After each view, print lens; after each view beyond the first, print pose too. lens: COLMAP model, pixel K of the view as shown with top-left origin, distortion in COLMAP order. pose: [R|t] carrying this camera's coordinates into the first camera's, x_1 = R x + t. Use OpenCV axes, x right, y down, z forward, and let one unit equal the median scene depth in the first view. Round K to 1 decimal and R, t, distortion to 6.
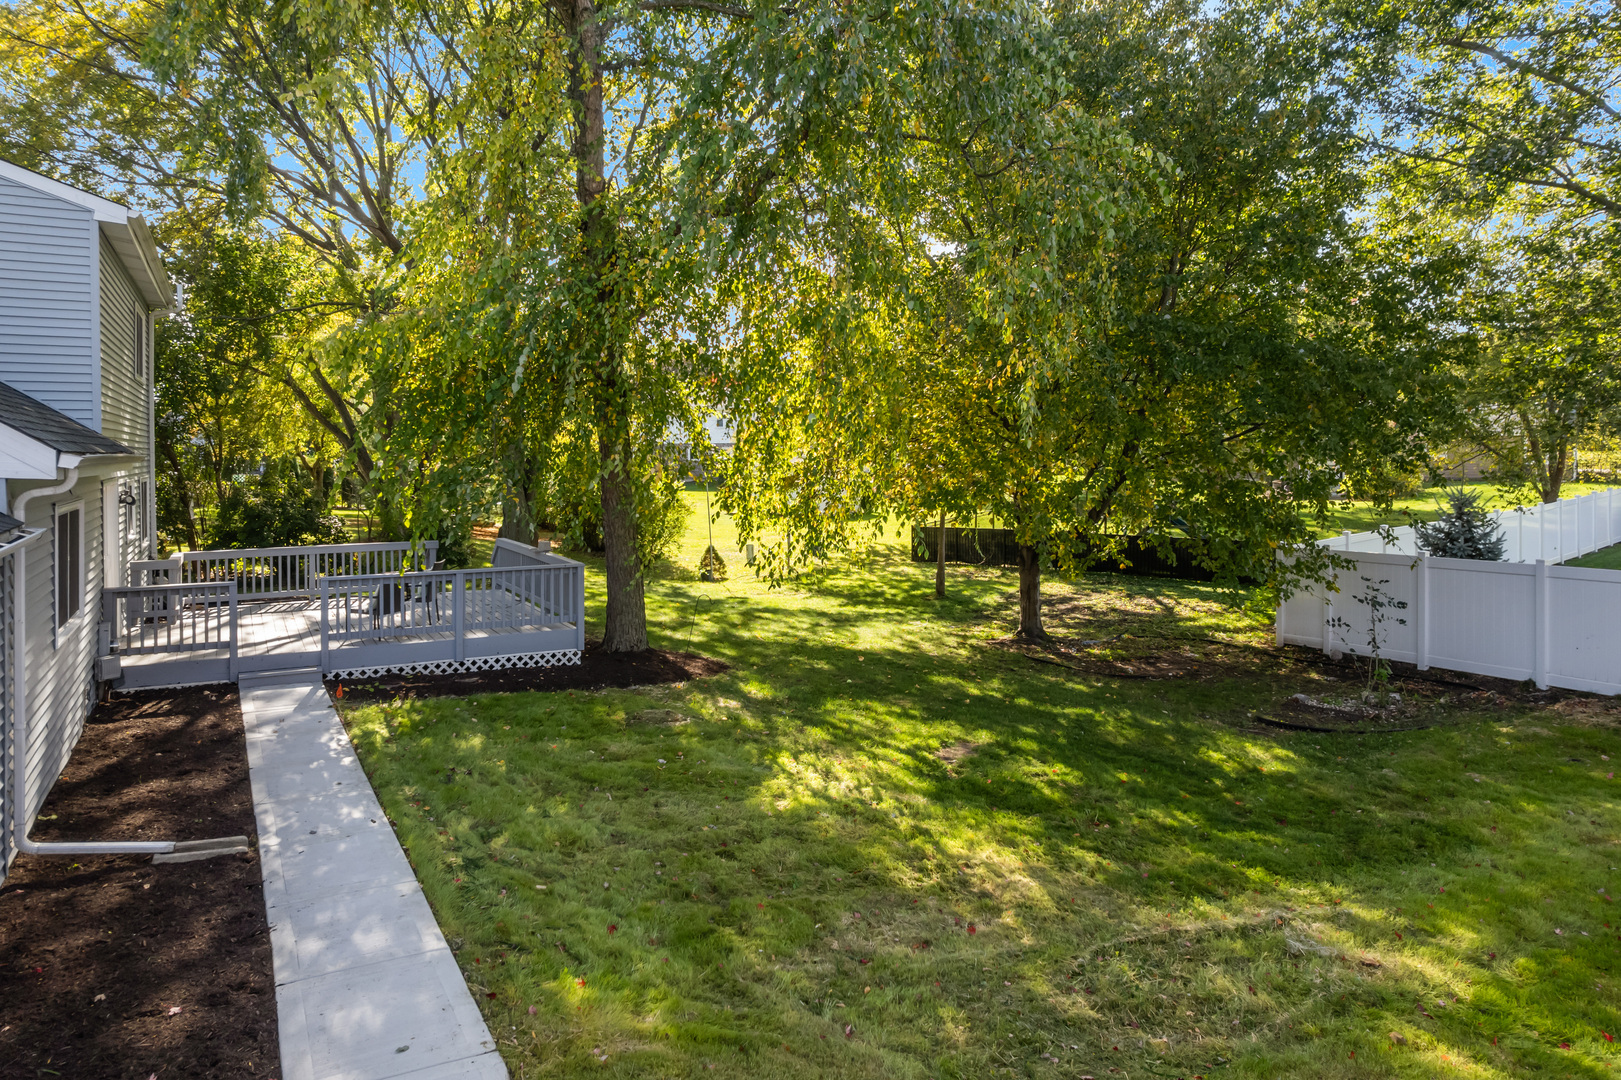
lens RADIAL K [[1034.1, 0, 810.5], [0, 1034.1, 540.0], [0, 0, 1]] dist [-0.000452, -0.000743]
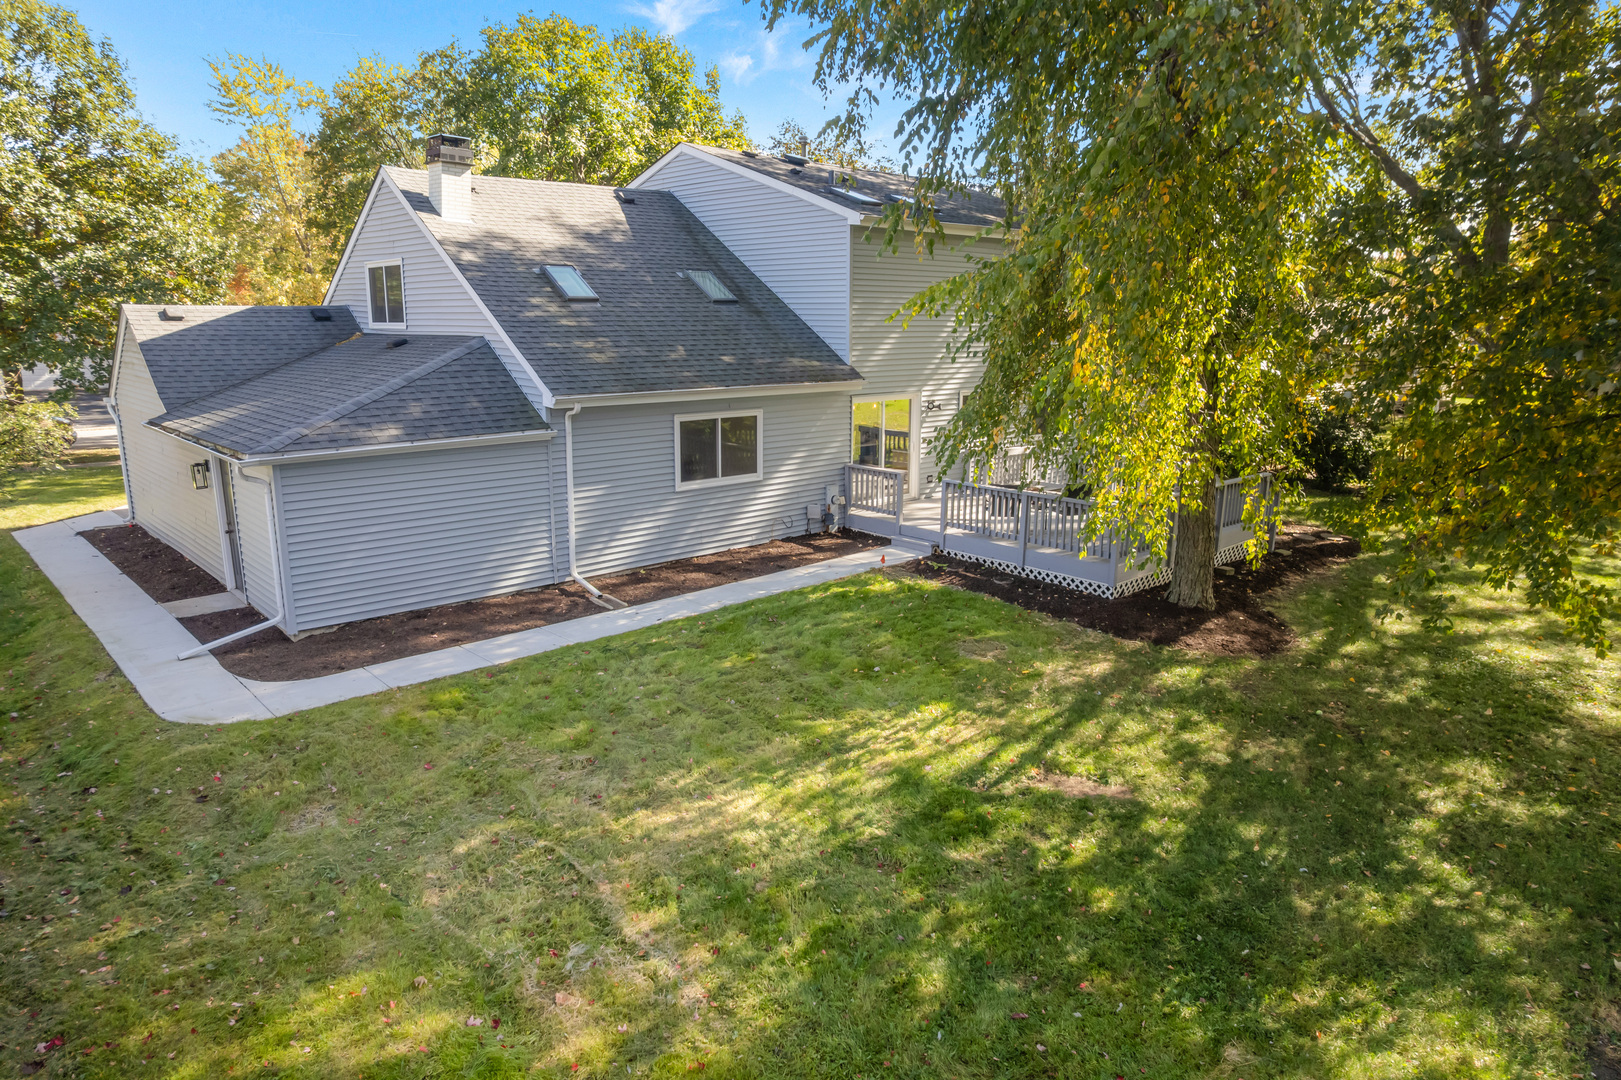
lens RADIAL K [[1034.1, 0, 810.5], [0, 1034.1, 540.0], [0, 0, 1]] dist [-0.000452, -0.000743]
pose [[0.243083, 0.195380, -0.950125, 1.230868], [-0.083081, 0.980099, 0.180288, -0.178288], [0.966441, 0.035112, 0.254477, 0.830943]]
